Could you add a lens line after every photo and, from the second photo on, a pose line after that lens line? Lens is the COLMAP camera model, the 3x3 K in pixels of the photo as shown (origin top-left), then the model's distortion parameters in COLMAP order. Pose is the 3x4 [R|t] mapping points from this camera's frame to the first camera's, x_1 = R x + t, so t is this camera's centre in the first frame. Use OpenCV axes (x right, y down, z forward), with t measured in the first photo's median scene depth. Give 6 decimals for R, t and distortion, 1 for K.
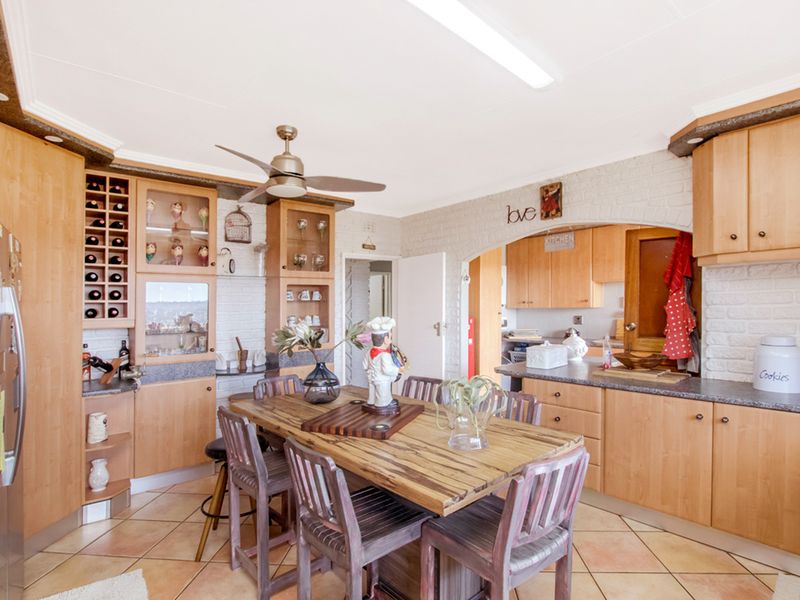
lens RADIAL K [[423.1, 0, 400.0], [0, 423.1, 300.0], [0, 0, 1]] dist [-0.035094, -0.000043]
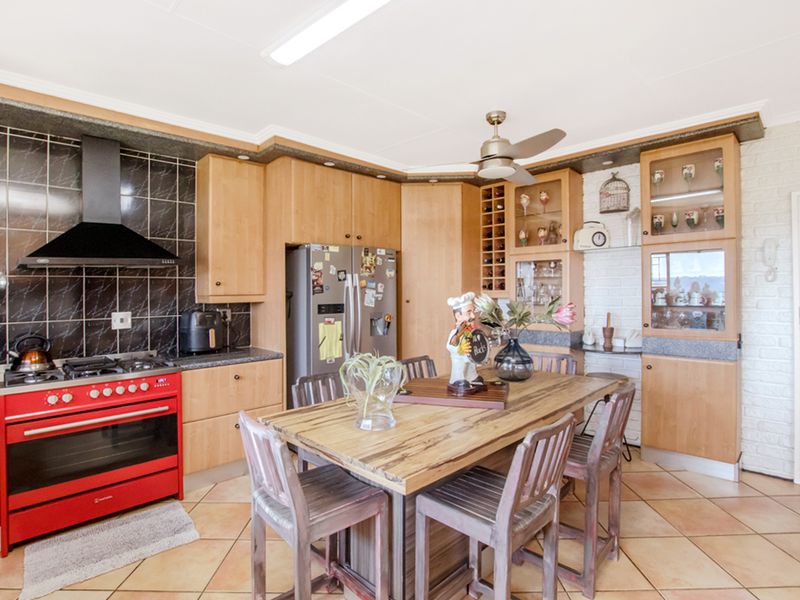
lens RADIAL K [[428.2, 0, 400.0], [0, 428.2, 281.4], [0, 0, 1]] dist [0.000512, 0.000039]
pose [[0.068954, -0.001362, -0.997619, 0.781125], [0.026515, 0.999648, 0.000468, 0.005489], [0.997267, -0.026484, 0.068966, 0.667152]]
